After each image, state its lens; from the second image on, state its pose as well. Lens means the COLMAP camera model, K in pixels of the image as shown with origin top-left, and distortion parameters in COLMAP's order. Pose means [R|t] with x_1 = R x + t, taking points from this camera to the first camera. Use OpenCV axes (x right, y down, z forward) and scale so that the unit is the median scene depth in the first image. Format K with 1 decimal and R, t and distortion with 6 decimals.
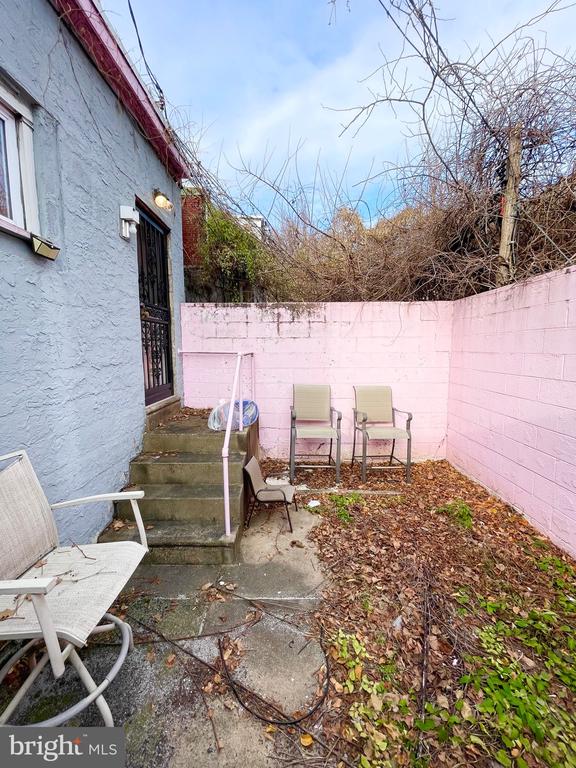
lens RADIAL K [[309.1, 0, 288.4], [0, 309.1, 379.6], [0, 0, 1]] dist [-0.003841, 0.001598]
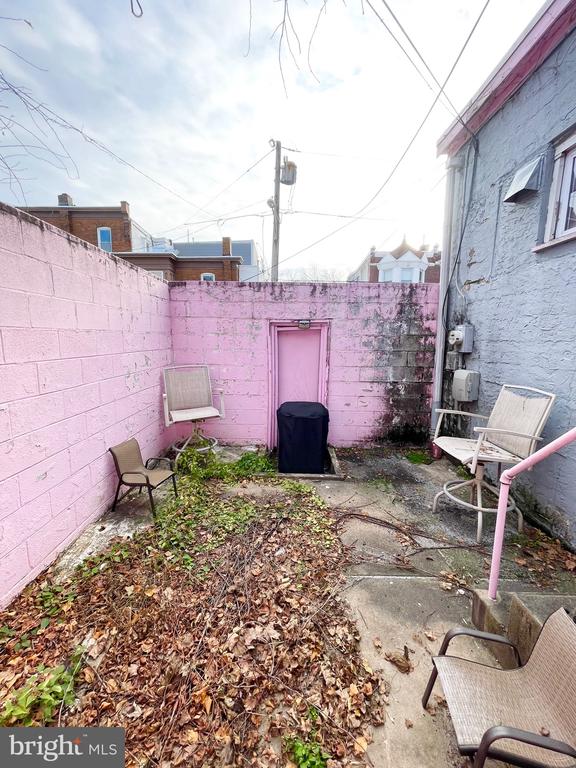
lens RADIAL K [[309.1, 0, 289.8], [0, 309.1, 383.6], [0, 0, 1]] dist [-0.003841, 0.001598]
pose [[-0.999908, -0.003908, -0.012983, 0.284035], [-0.007045, 0.967901, 0.251234, -0.124576], [0.011584, 0.251303, -0.967839, 1.695226]]
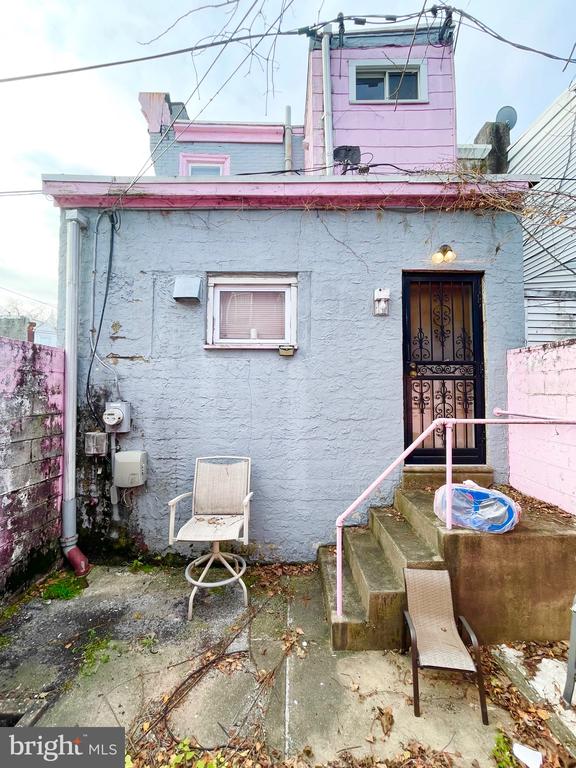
lens RADIAL K [[309.1, 0, 288.2], [0, 309.1, 382.3], [0, 0, 1]] dist [-0.003841, 0.001598]
pose [[-0.001300, -0.031902, -0.999490, 0.824934], [-0.106785, 0.993780, -0.031581, -0.155276], [0.994281, 0.106689, -0.004699, 0.860810]]
